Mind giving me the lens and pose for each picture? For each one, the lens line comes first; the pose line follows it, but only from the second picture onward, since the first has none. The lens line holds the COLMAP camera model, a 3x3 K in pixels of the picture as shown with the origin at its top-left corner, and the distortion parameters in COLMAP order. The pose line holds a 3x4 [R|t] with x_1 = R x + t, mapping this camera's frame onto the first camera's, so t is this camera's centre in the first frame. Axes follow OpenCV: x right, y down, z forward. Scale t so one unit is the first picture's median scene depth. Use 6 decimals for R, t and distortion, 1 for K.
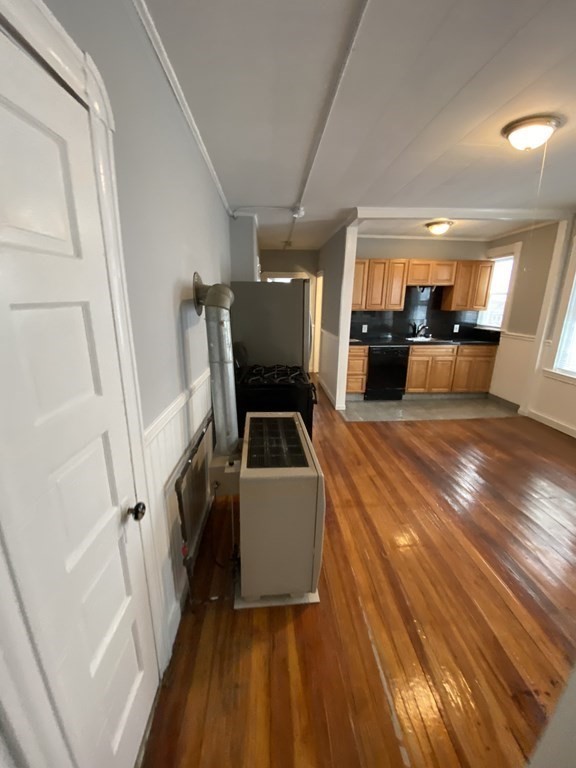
lens RADIAL K [[311.0, 0, 288.0], [0, 311.0, 384.0], [0, 0, 1]] dist [0.000368, -0.000035]
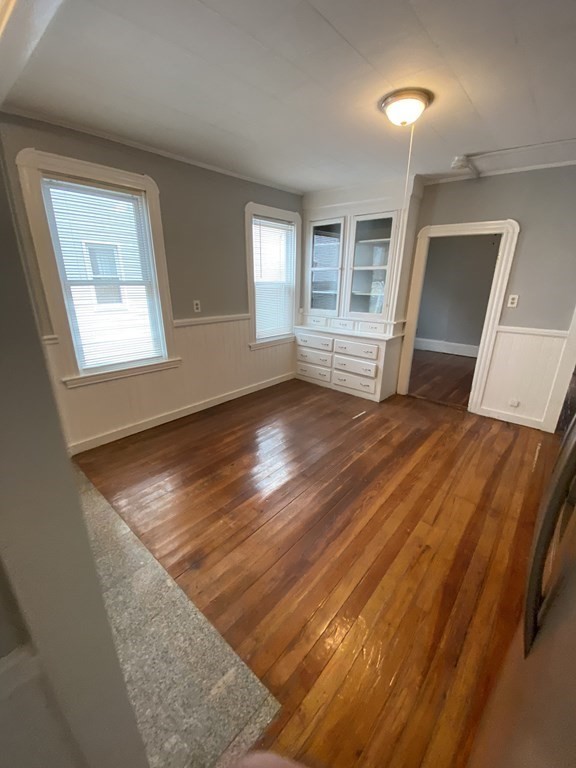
lens RADIAL K [[314.4, 0, 288.0], [0, 314.4, 384.0], [0, 0, 1]] dist [0.000106, -0.000027]
pose [[-0.708123, -0.246757, 0.661569, 0.089211], [0.165898, 0.852576, 0.495572, -0.365948], [-0.686324, 0.460678, -0.562792, 1.360825]]
